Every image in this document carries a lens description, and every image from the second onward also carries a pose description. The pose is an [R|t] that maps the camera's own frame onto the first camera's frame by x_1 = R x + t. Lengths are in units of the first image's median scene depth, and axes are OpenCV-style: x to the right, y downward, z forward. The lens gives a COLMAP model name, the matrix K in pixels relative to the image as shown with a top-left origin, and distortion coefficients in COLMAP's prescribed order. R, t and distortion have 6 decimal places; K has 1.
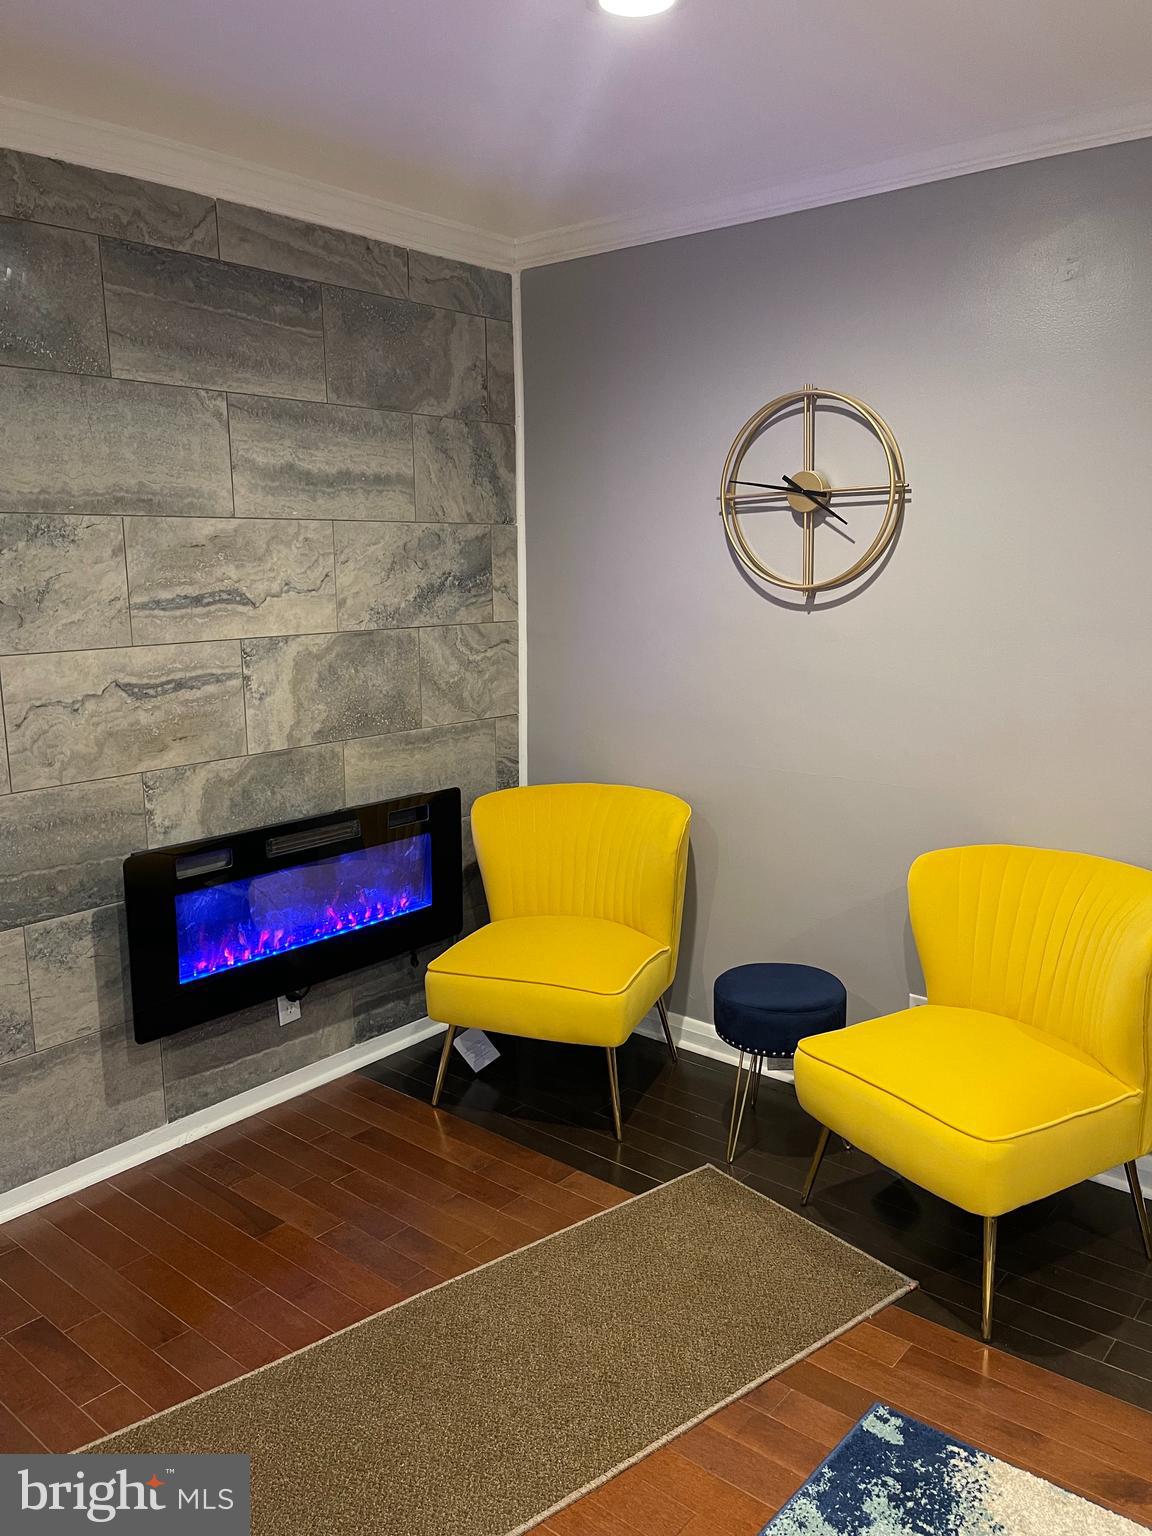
lens RADIAL K [[1166.4, 0, 594.4], [0, 1166.4, 755.0], [0, 0, 1]] dist [0.033466, -0.004160]
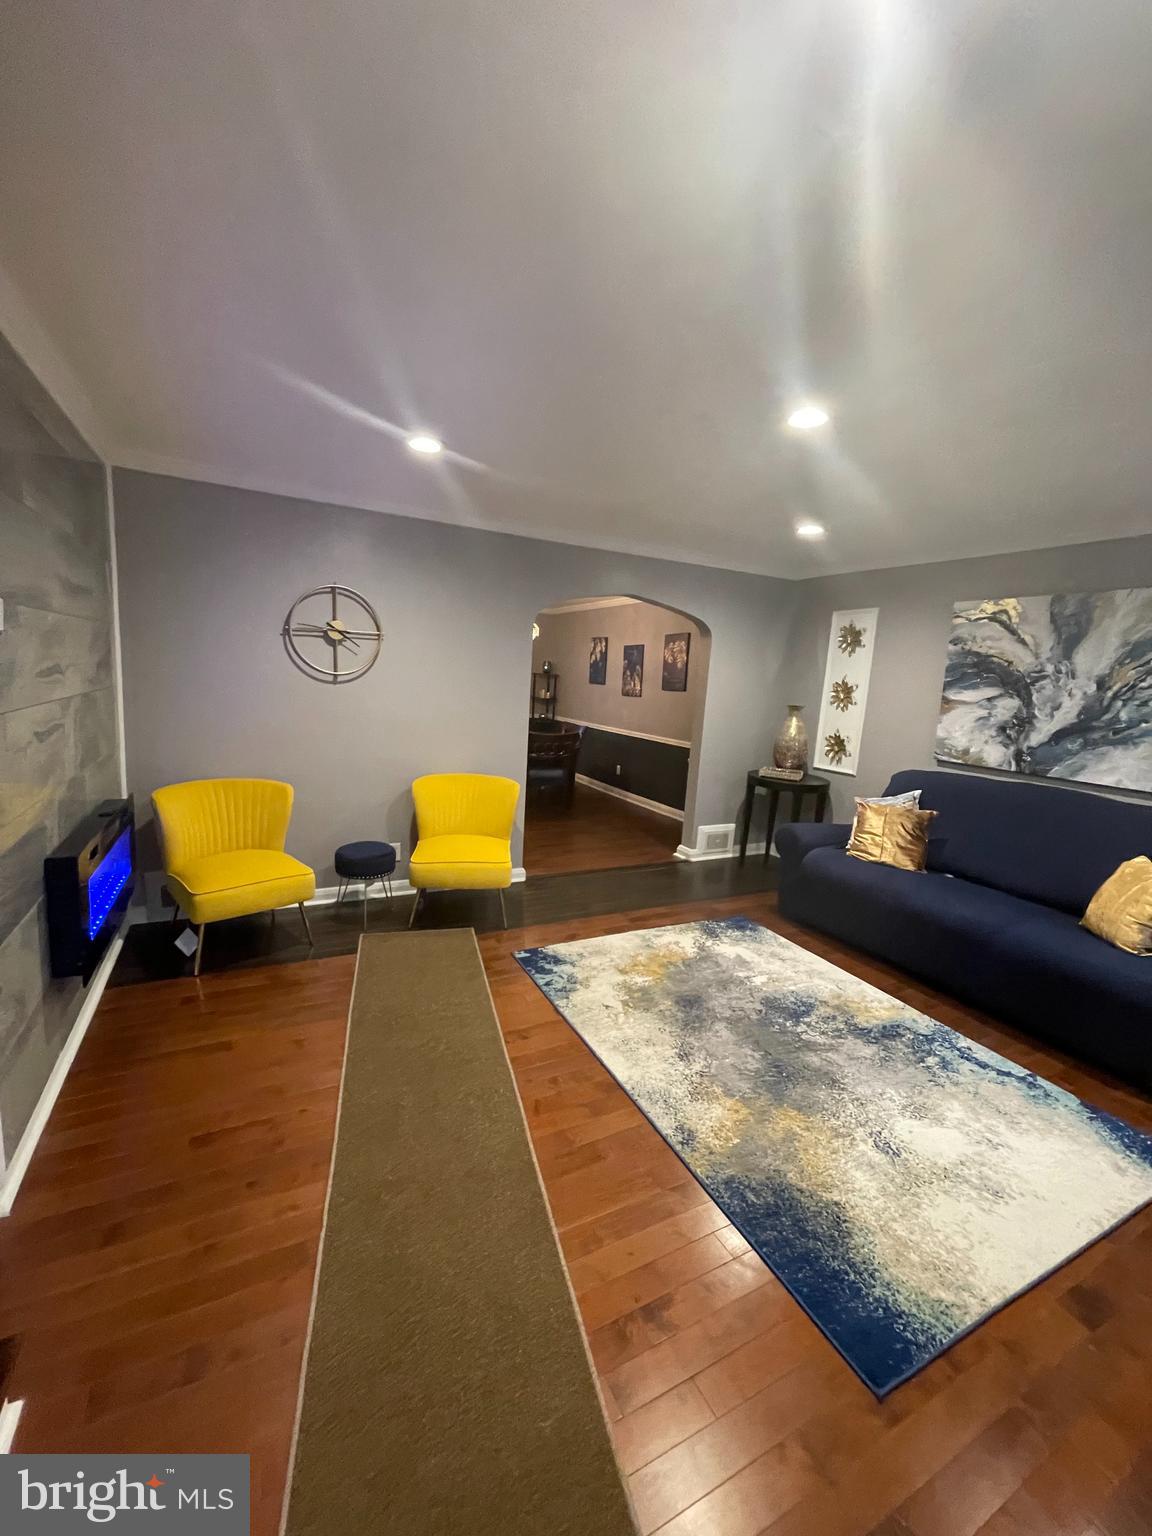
lens RADIAL K [[616.4, 0, 567.8], [0, 616.4, 766.6], [0, 0, 1]] dist [-0.004726, 0.001001]
pose [[0.396101, -0.107245, 0.911922, -0.727683], [0.095365, 0.992590, 0.075310, -0.015335], [-0.913241, 0.057135, 0.403393, 0.145136]]
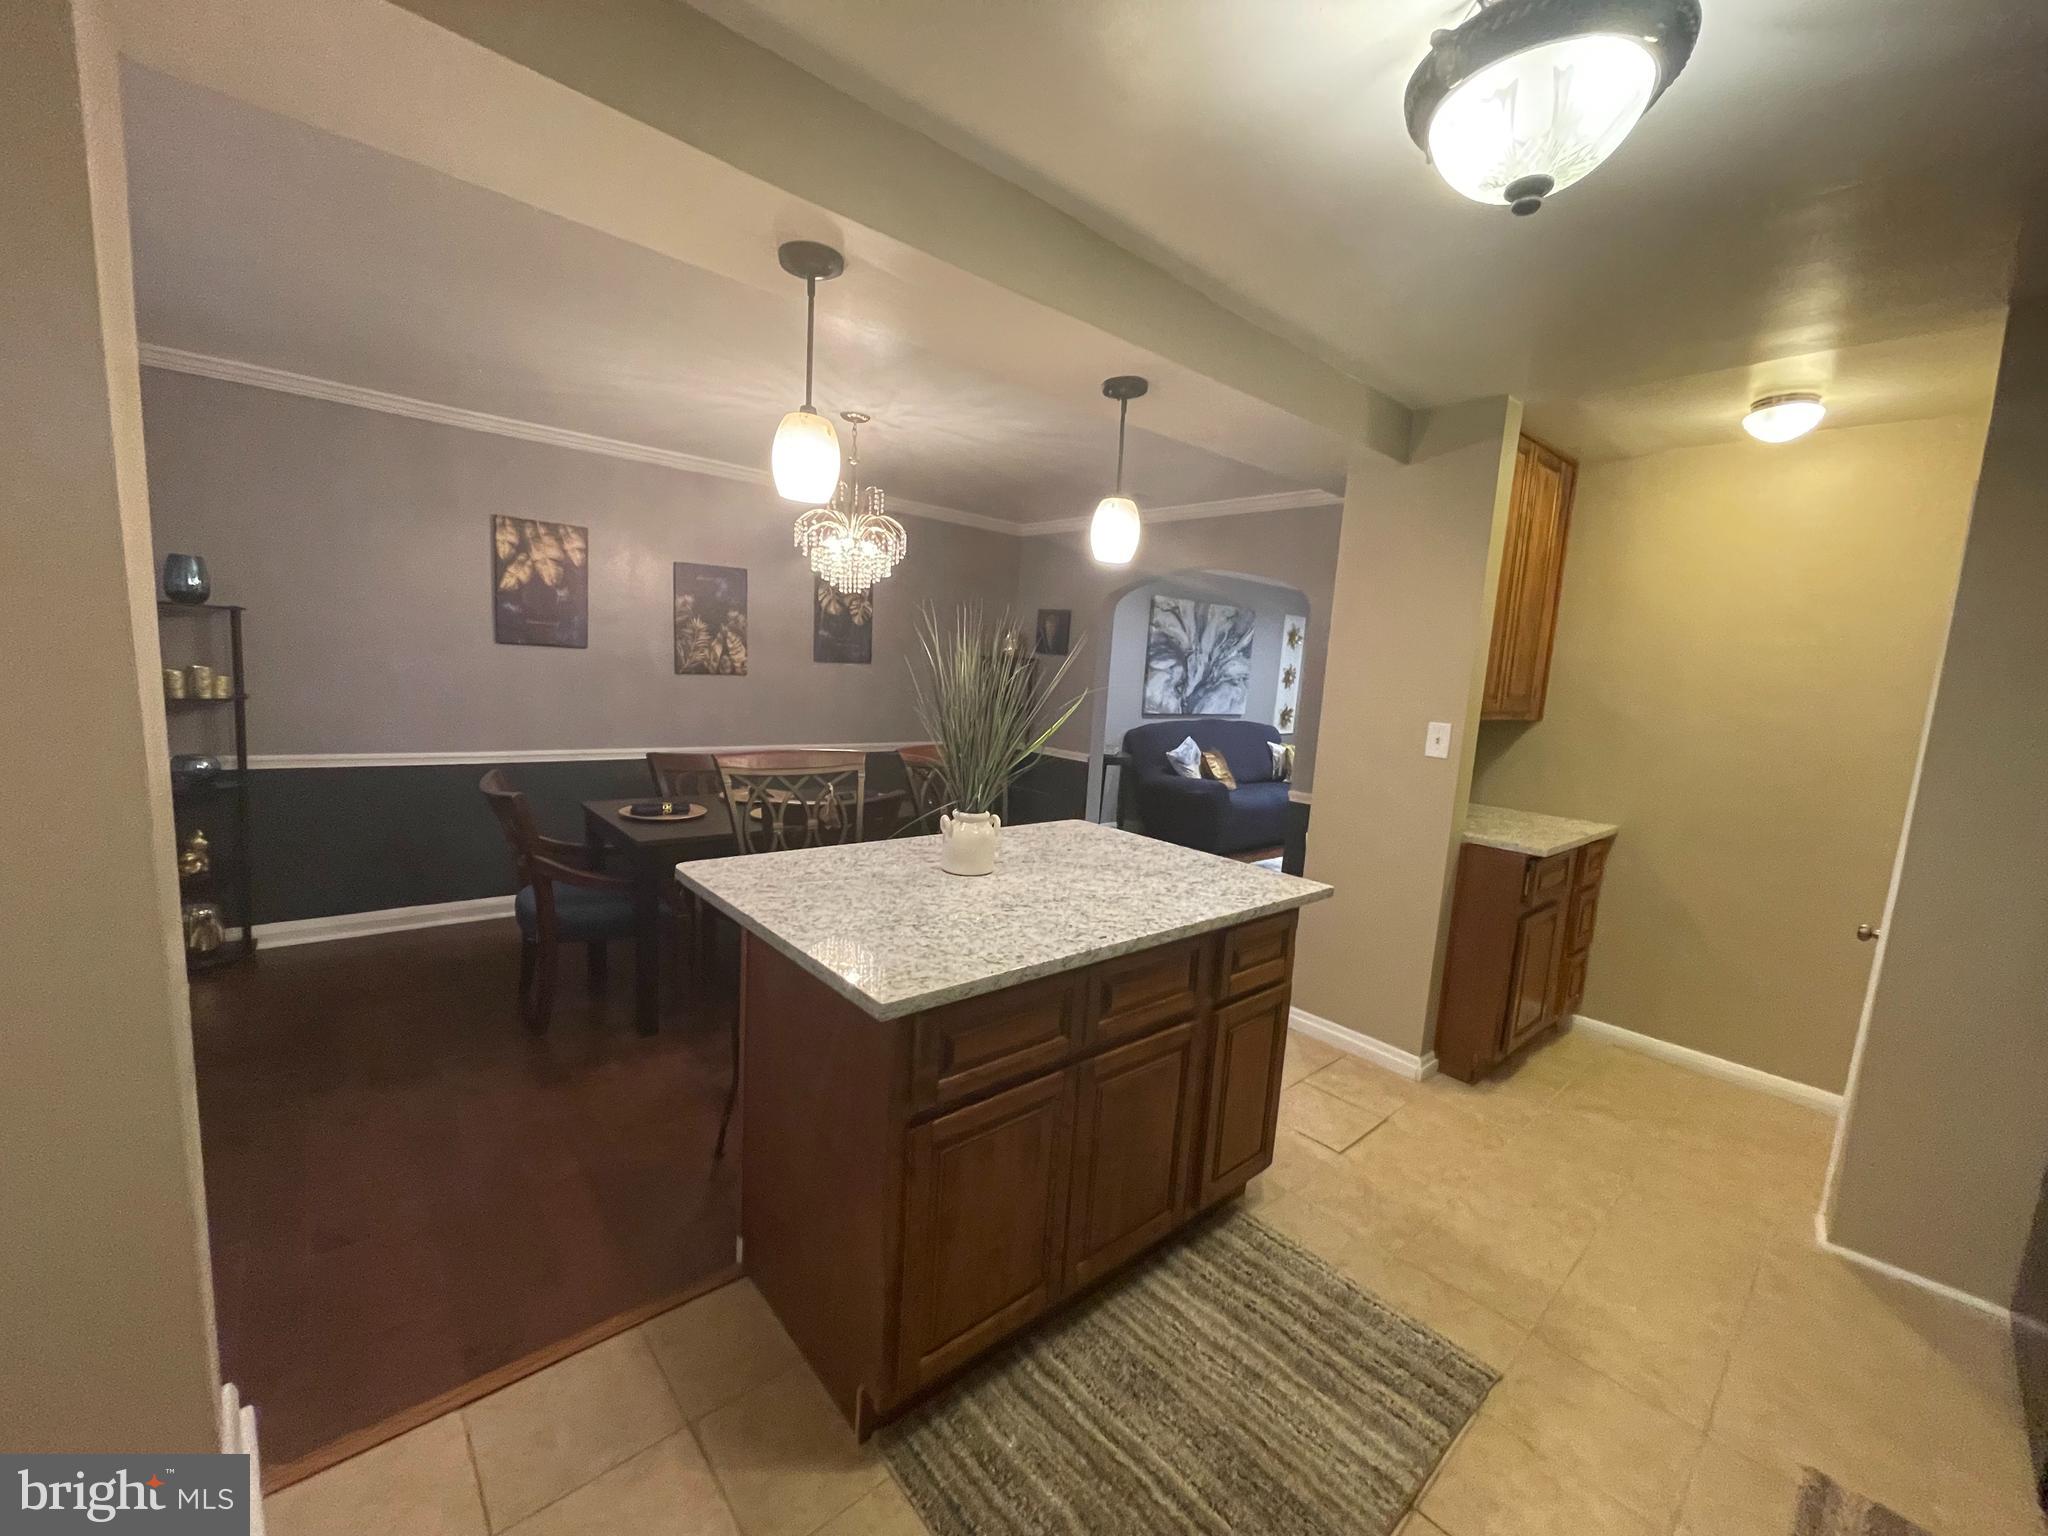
lens RADIAL K [[817.9, 0, 1021.7], [0, 817.9, 775.5], [0, 0, 1]] dist [0.001639, 0.000275]
pose [[-0.985271, -0.077598, 0.152377, 0.776538], [-0.028518, 0.953193, 0.301015, -0.376457], [-0.168603, 0.292236, -0.941366, 2.254237]]
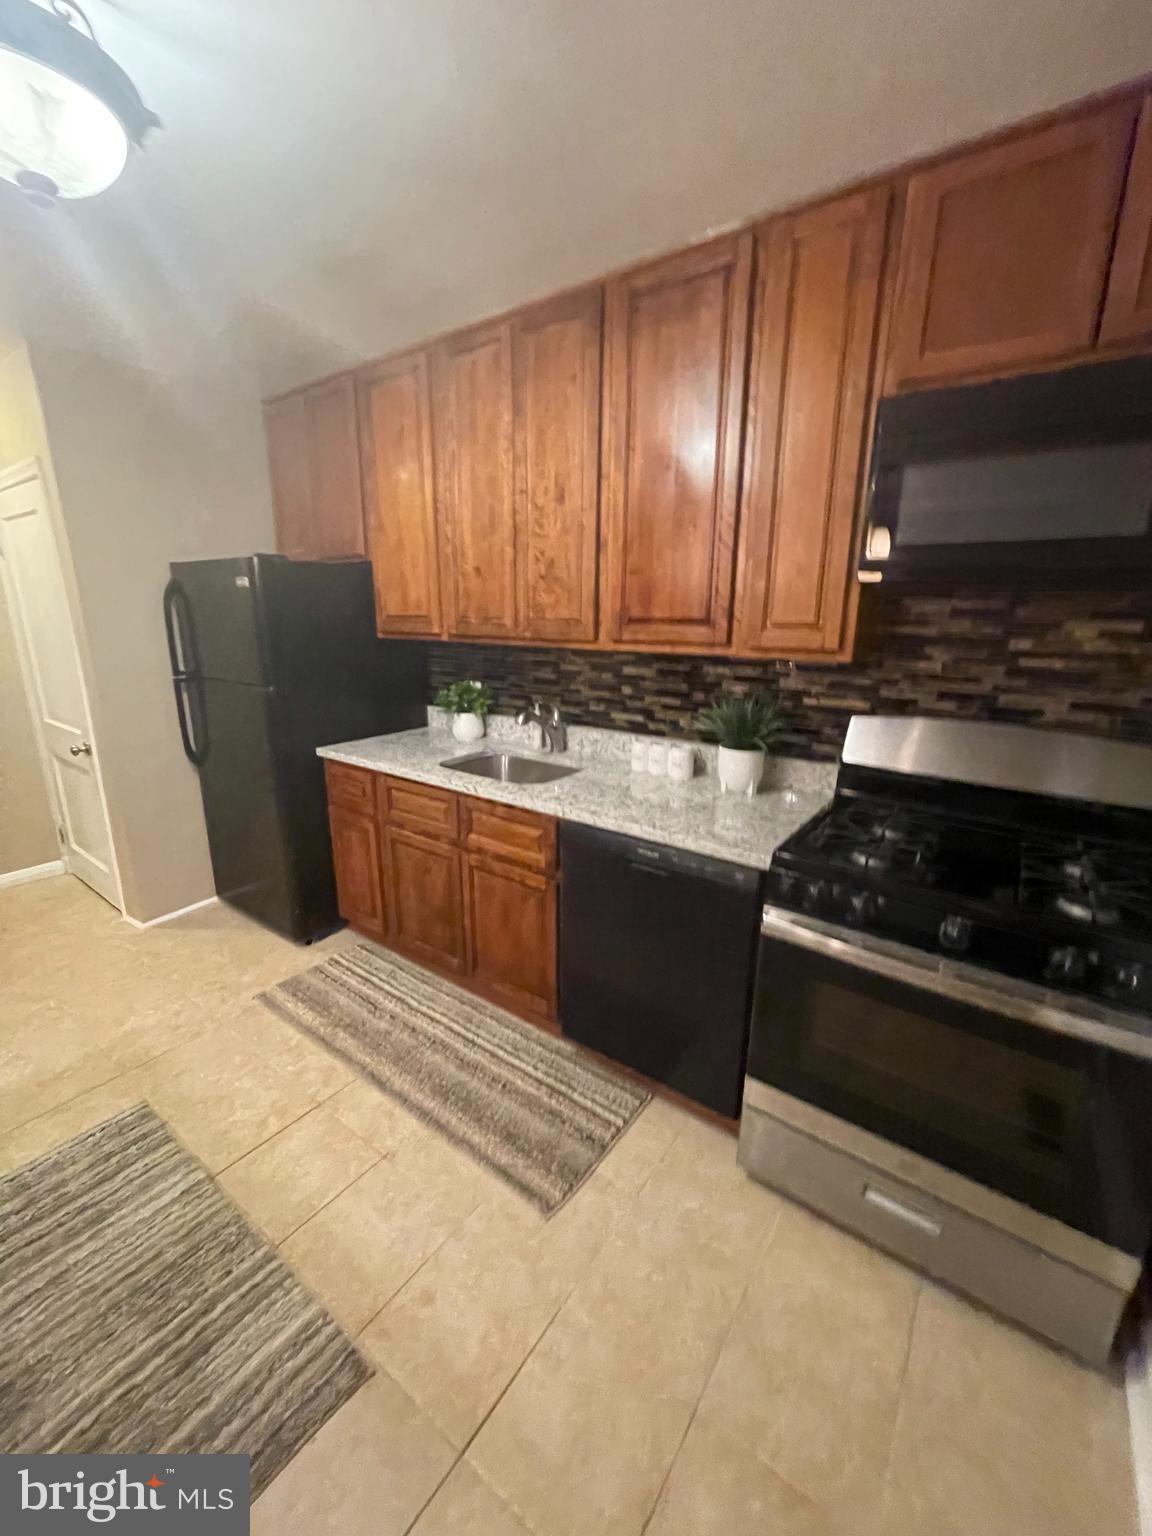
lens RADIAL K [[612.9, 0, 572.4], [0, 612.9, 769.4], [0, 0, 1]] dist [0.000069, 0.000237]
pose [[0.049570, 0.256214, -0.965348, 1.026035], [-0.180650, 0.952895, 0.243633, -0.357979], [0.982297, 0.162313, 0.093520, 2.093232]]
